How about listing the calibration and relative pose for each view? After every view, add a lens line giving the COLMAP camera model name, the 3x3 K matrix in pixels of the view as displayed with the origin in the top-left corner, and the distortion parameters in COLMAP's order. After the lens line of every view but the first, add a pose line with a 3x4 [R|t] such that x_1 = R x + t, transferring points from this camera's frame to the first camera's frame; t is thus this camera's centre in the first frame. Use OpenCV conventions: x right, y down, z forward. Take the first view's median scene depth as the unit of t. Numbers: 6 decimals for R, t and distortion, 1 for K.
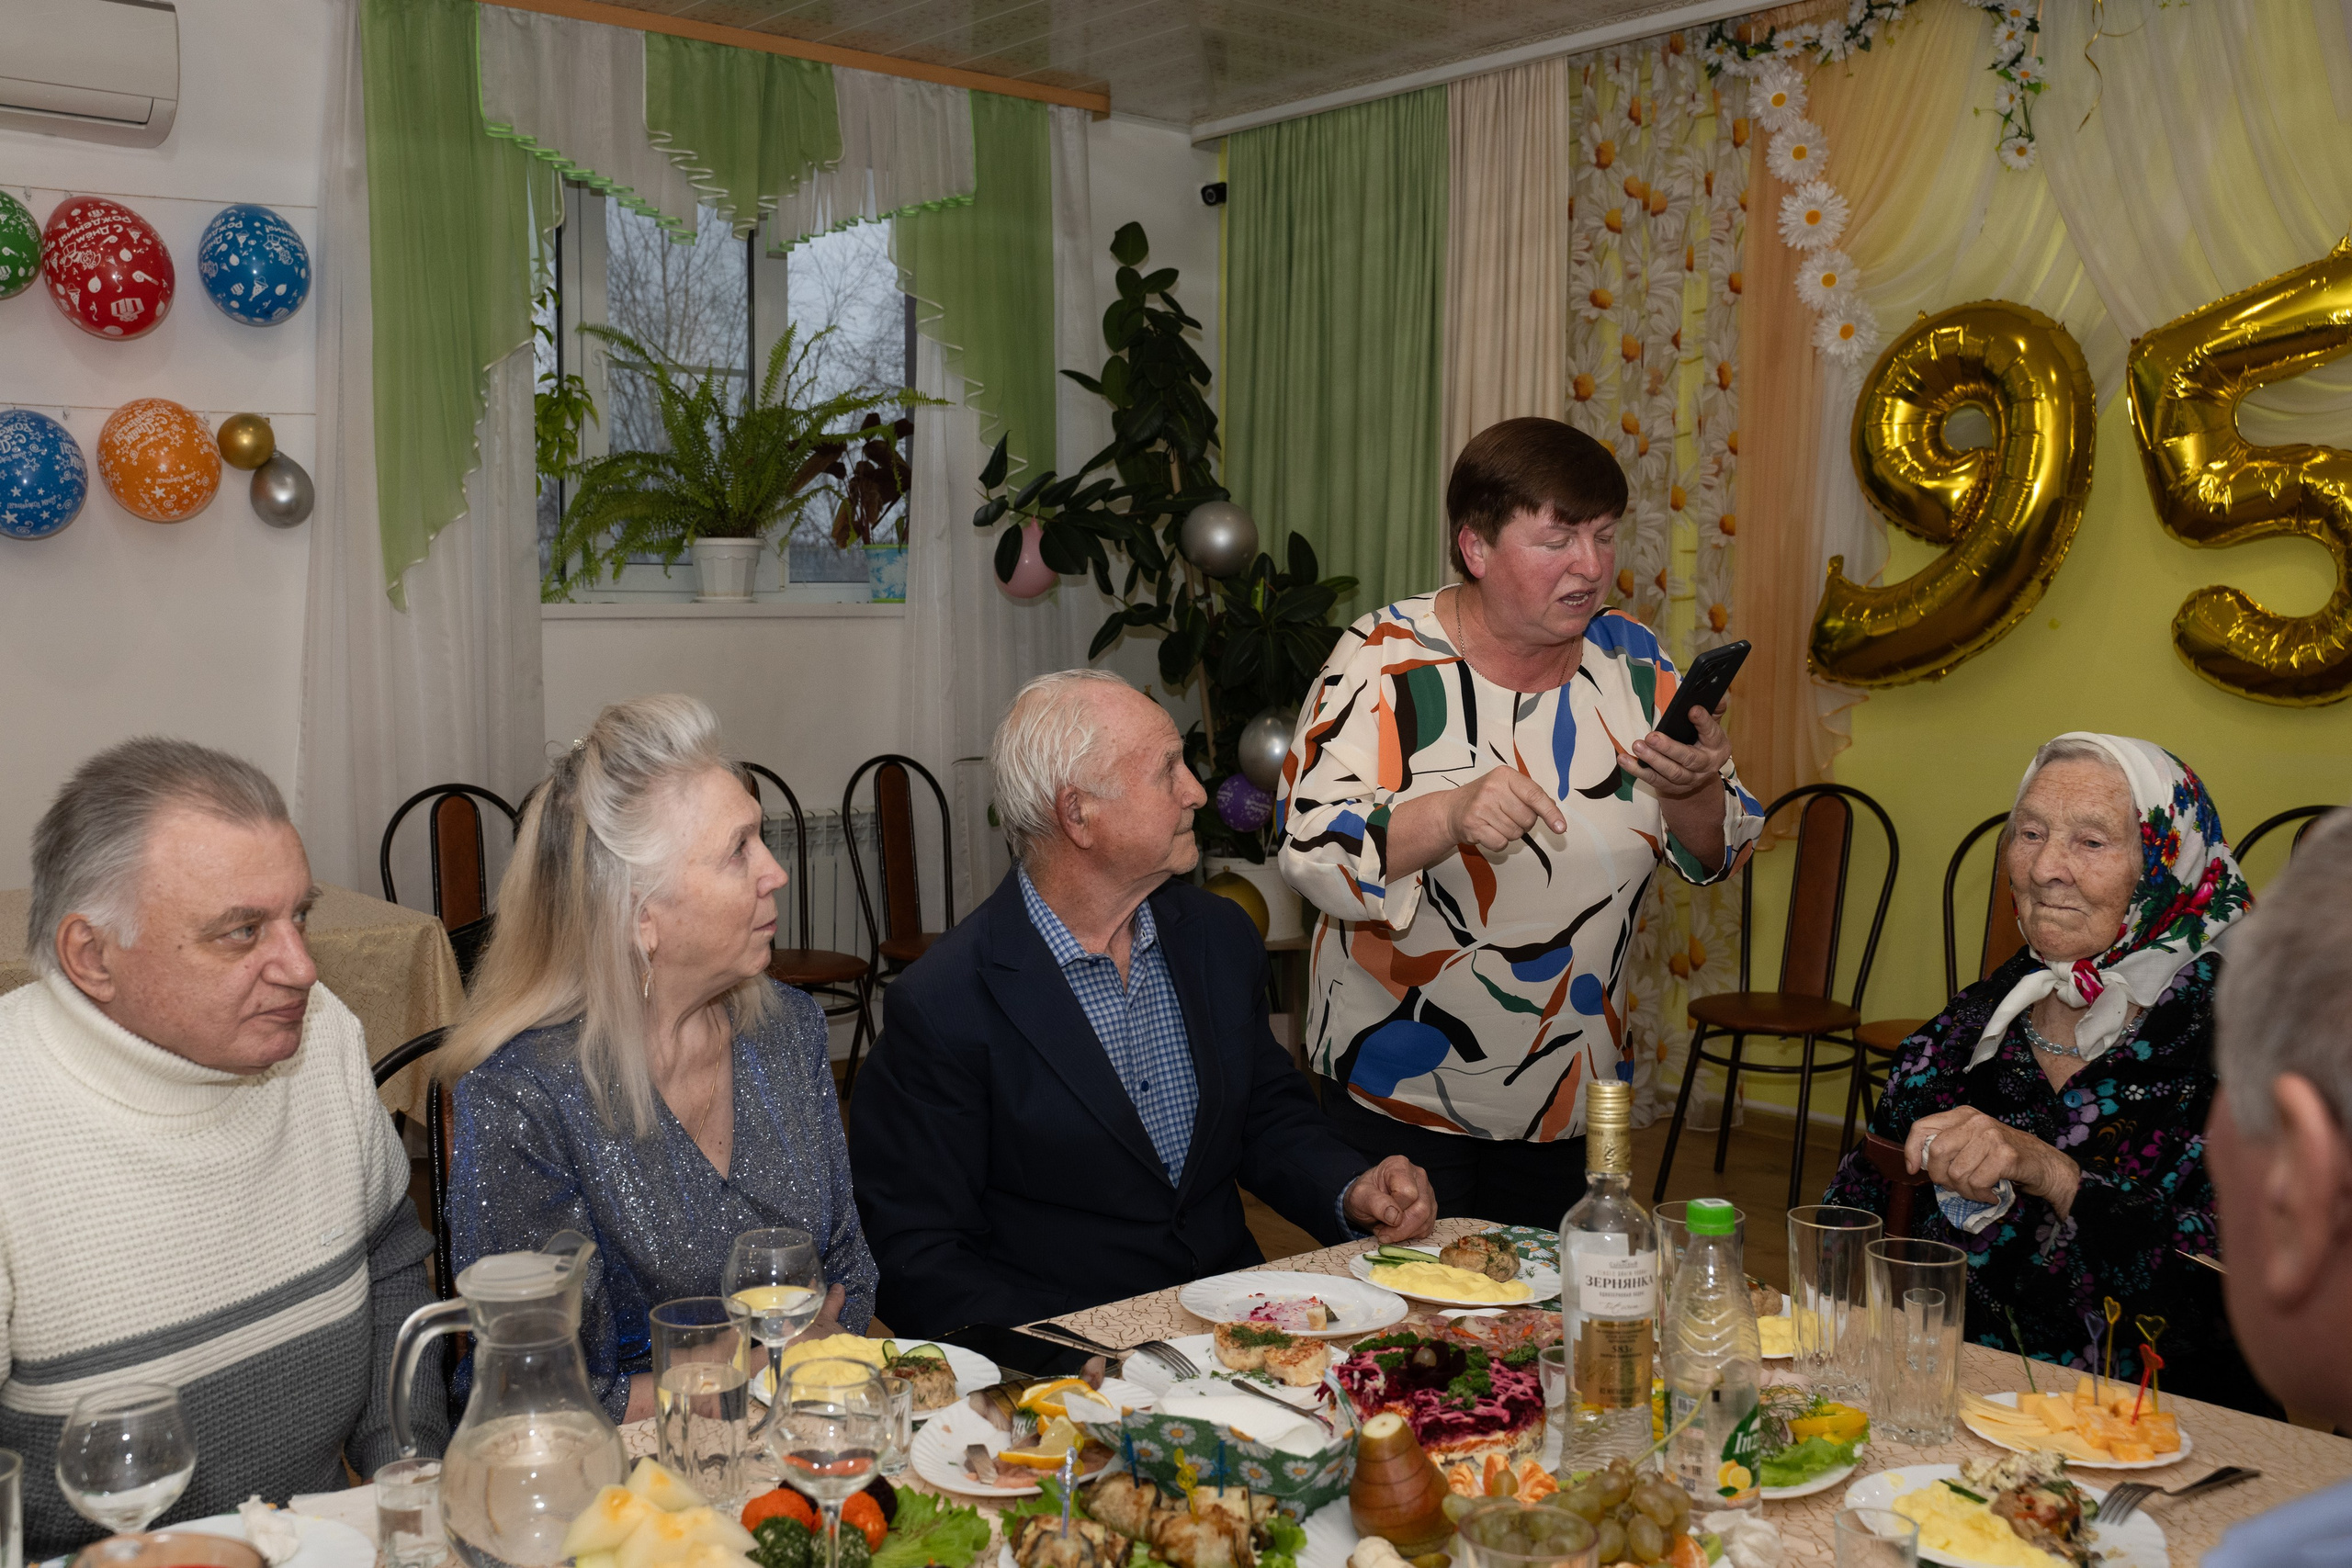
lens RADIAL K [[2216.8, 0, 1074.2], [0, 2216.8, 752.5], [0, 0, 1]] dist [0.004084, -0.000743]
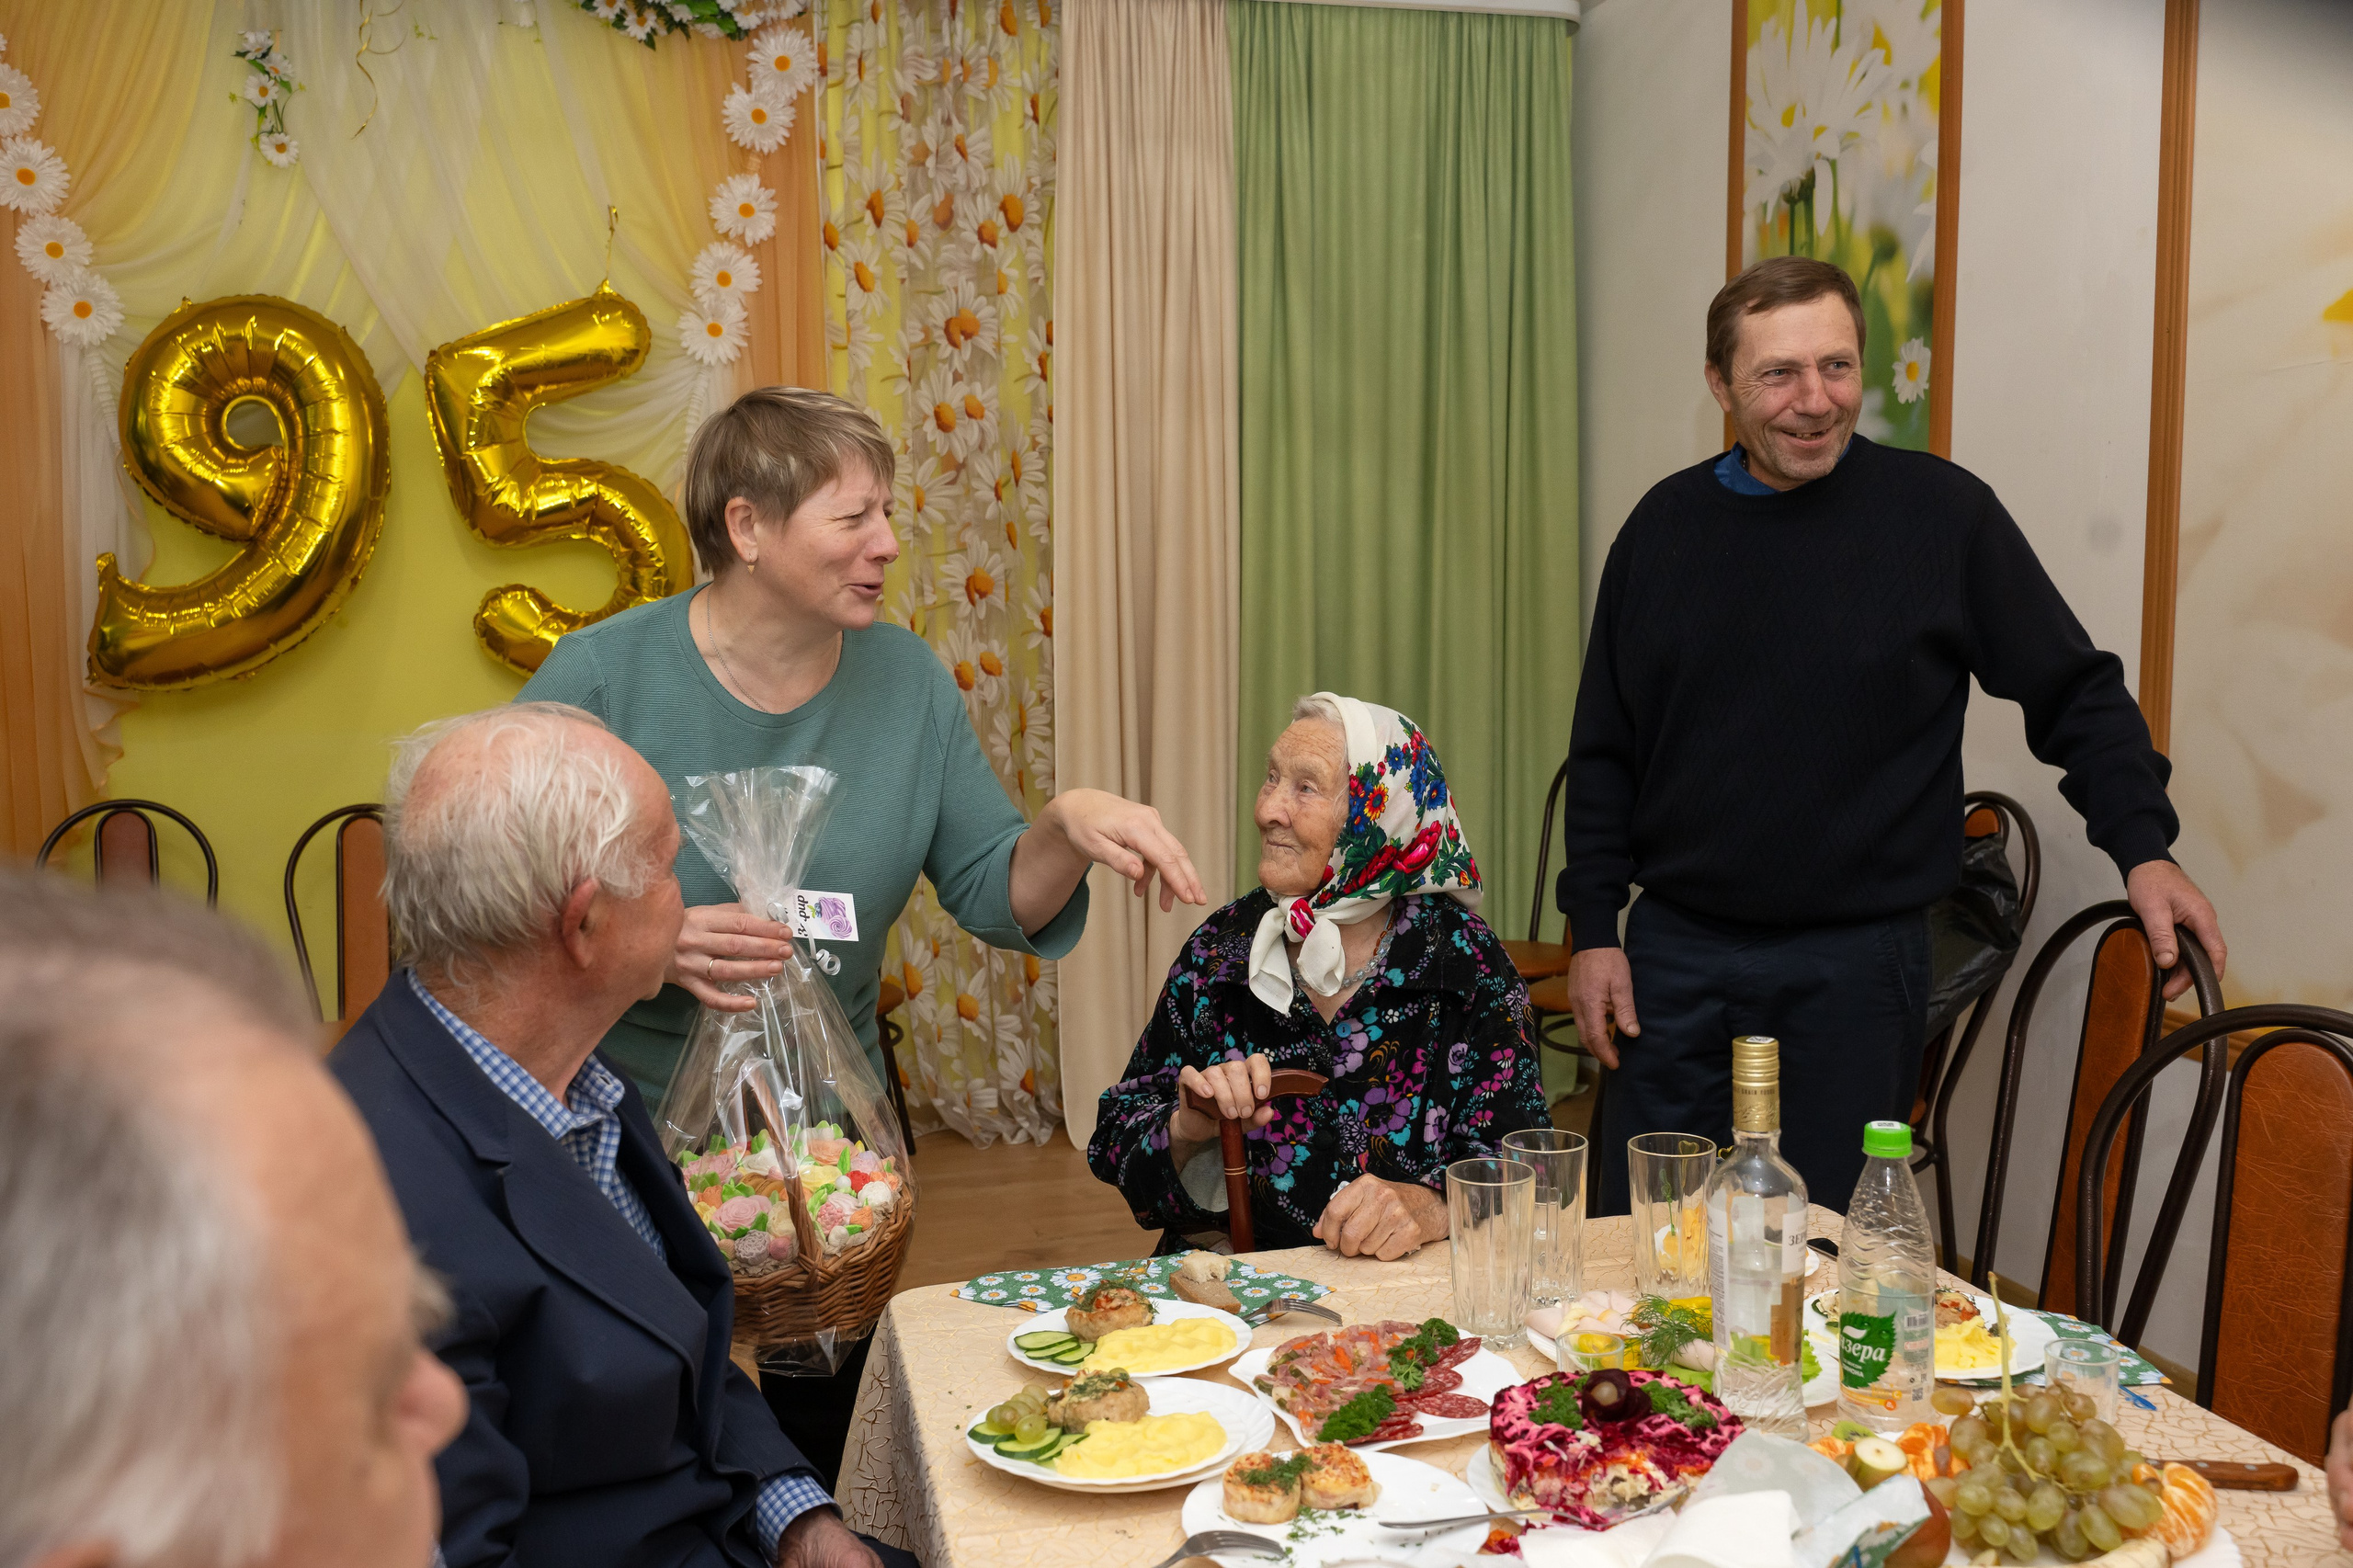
lens RADIAL K [[2009.1, 0, 1139.3], [0, 2009.1, 823.0], [0, 0, 1]] dist [0.005571, -0.009280]
pose [[0.472691, -0.105579, 0.874881, -0.198939], [0.068998, 0.994183, 0.082698, -0.015992], [-0.878523, 0.021275, 0.477226, 0.218402]]
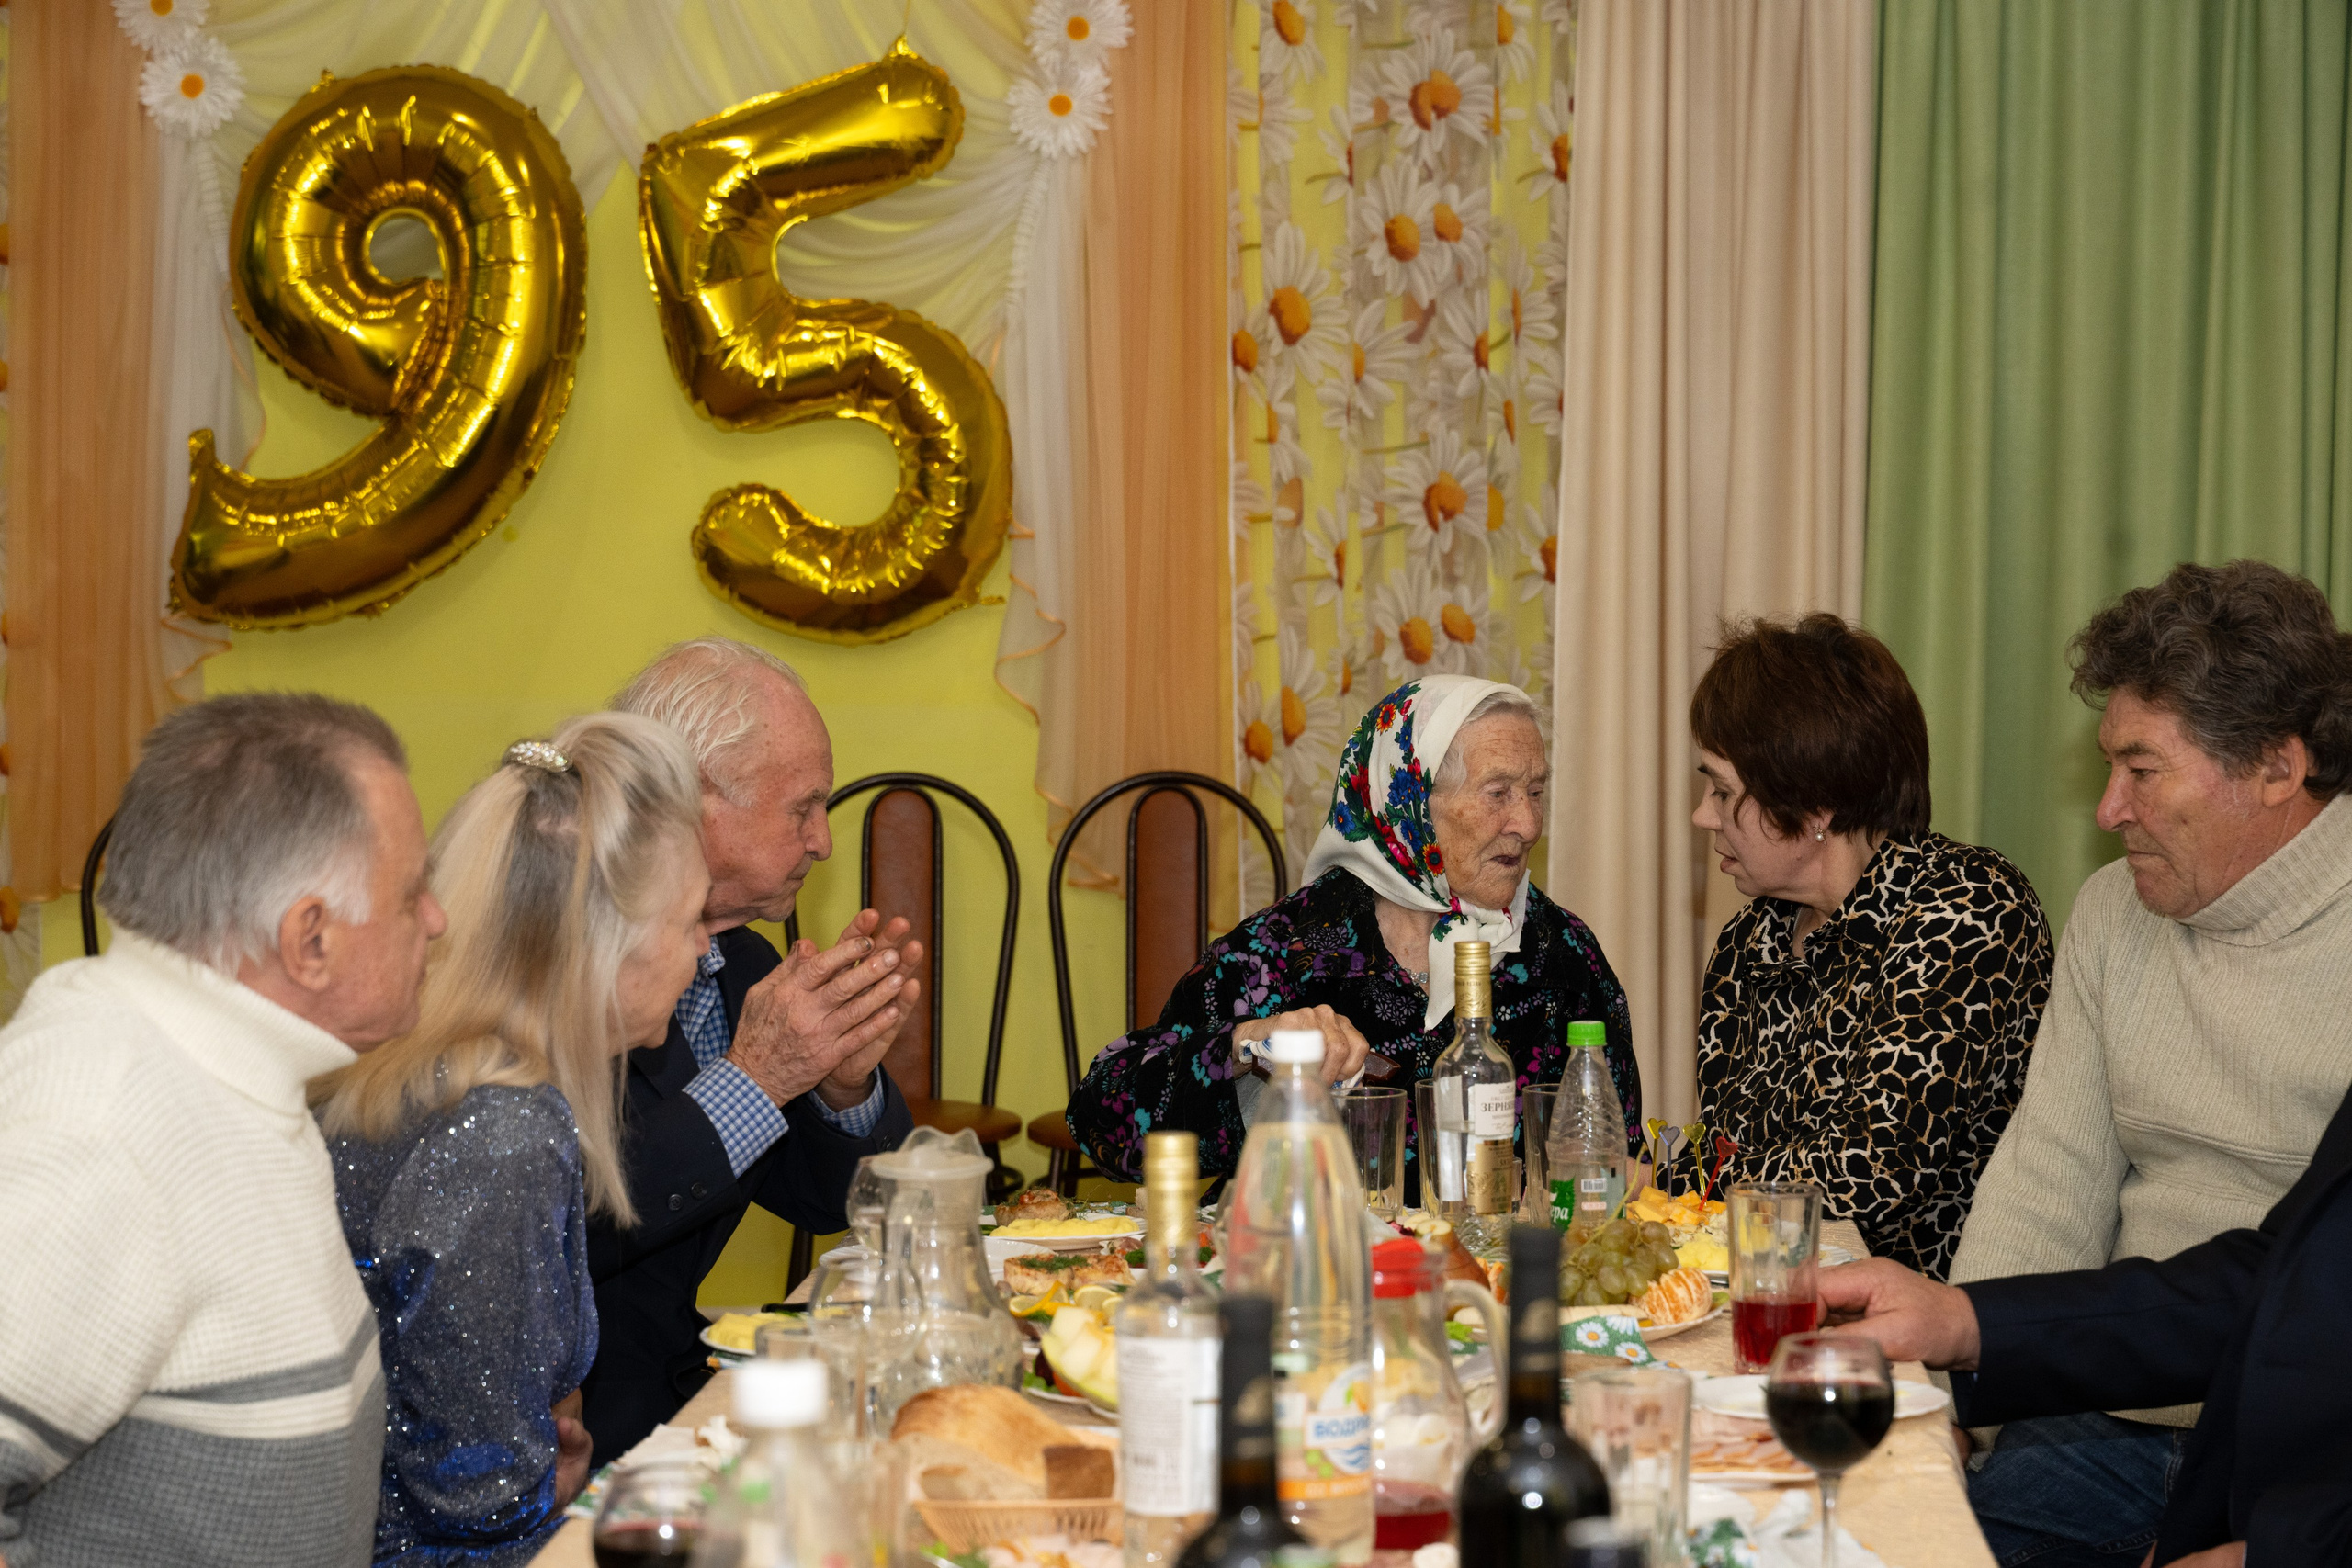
lens RADIAL K [[5025.2, 0, 1135.5], [0, 5025.2, 781.4], [0, 0, 1]] dist [-0.011407, -0.134987]
pose [[0.697376, -0.041238, 0.715518, -0.525236], [0.037736, 0.999071, 0.020801, -0.005198], [-0.715711, 0.012495, 0.698285, -0.229798]]
